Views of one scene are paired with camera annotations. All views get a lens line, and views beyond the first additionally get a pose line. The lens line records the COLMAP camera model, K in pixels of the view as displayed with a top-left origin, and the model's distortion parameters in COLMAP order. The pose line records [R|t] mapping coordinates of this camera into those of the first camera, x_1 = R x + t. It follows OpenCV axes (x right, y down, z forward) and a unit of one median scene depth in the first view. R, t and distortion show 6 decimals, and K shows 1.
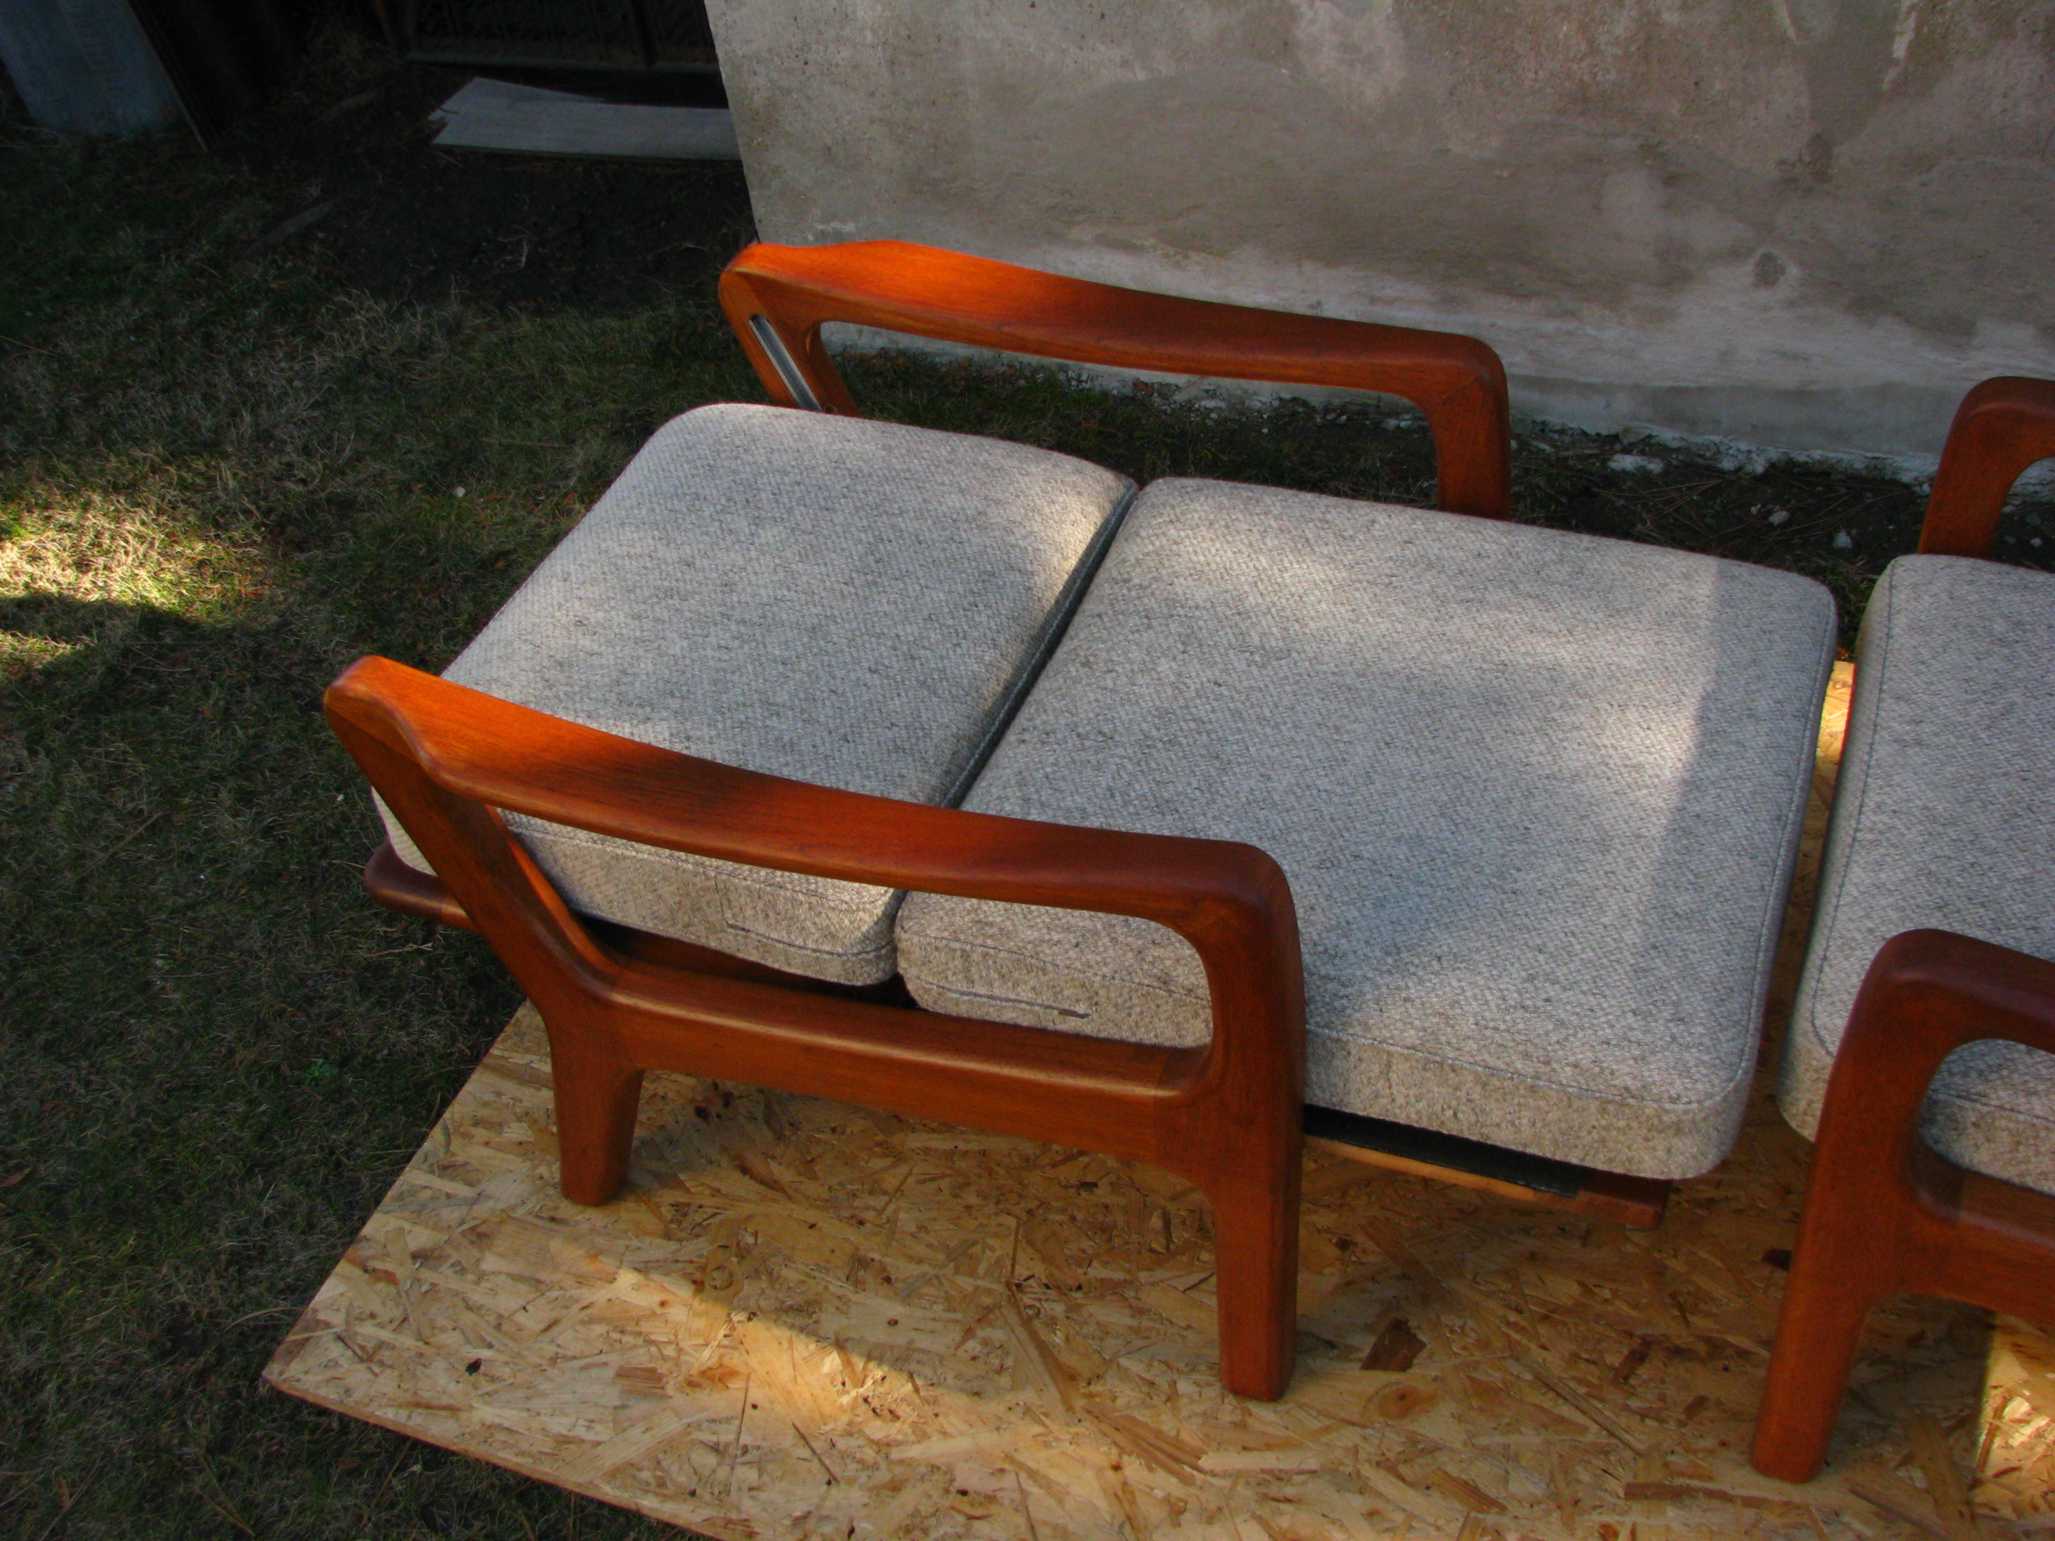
lens RADIAL K [[2202.1, 0, 1075.7], [0, 2202.1, 783.8], [0, 0, 1]] dist [-0.099172, 0.000000]
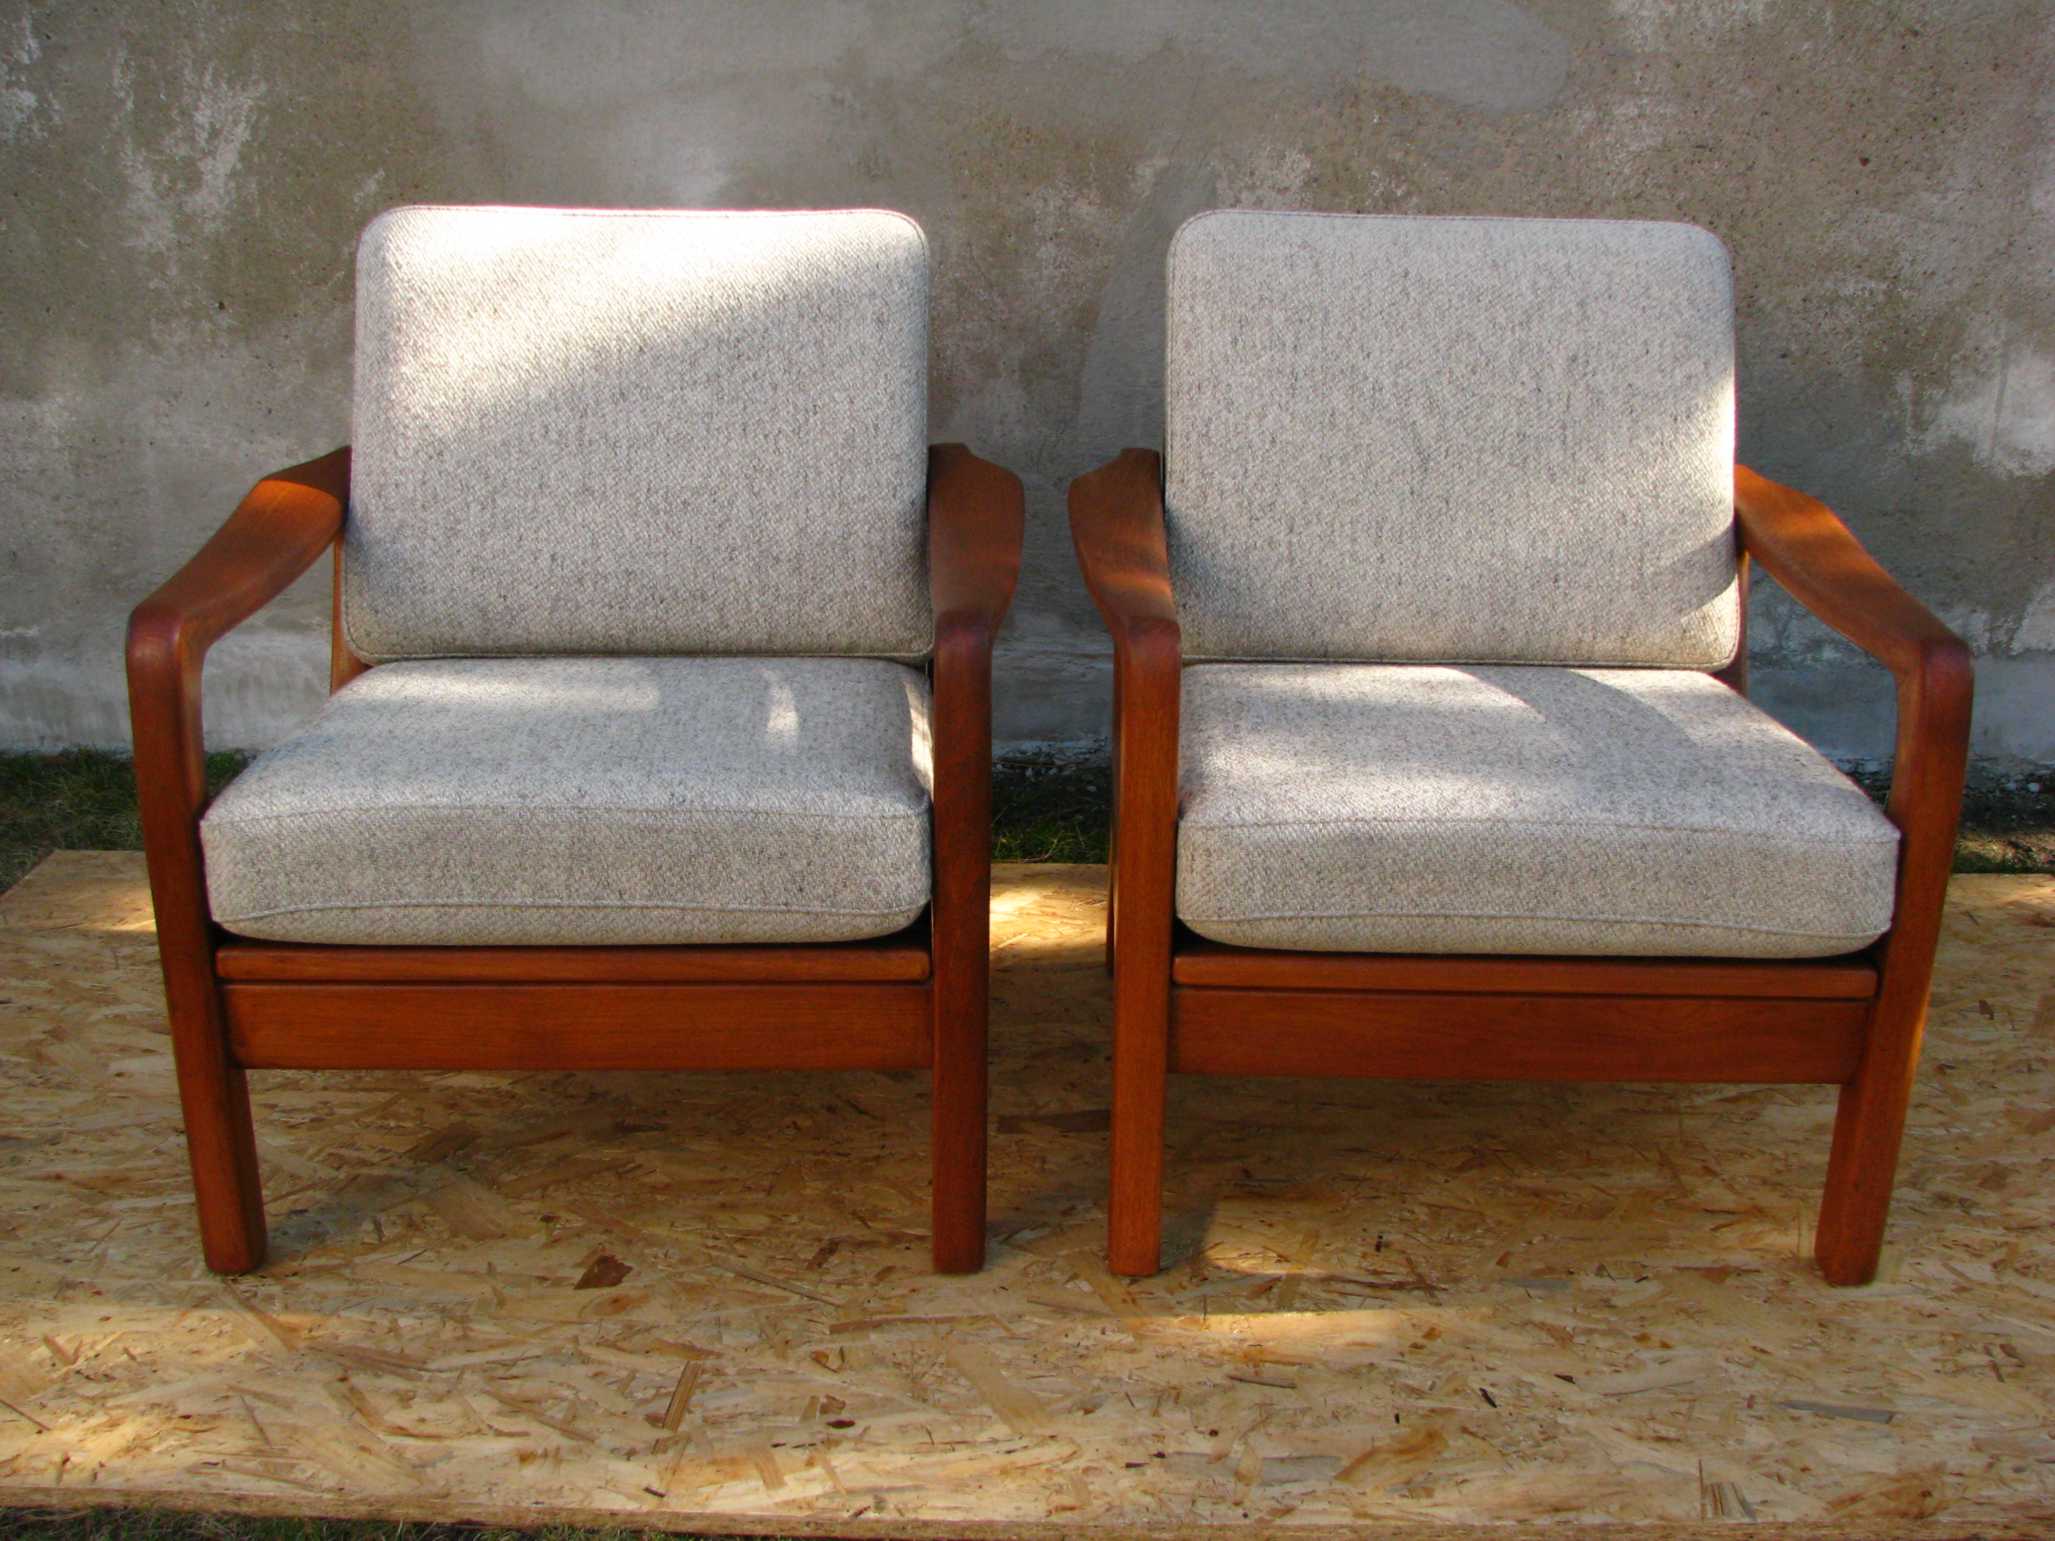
lens RADIAL K [[2202.1, 0, 987.9], [0, 2202.1, 799.3], [0, 0, 1]] dist [-0.099172, 0.000000]
pose [[0.942557, -0.028113, 0.332859, -0.023824], [0.154971, 0.919534, -0.361168, 0.433656], [-0.295922, 0.392005, 0.871070, -0.066760]]
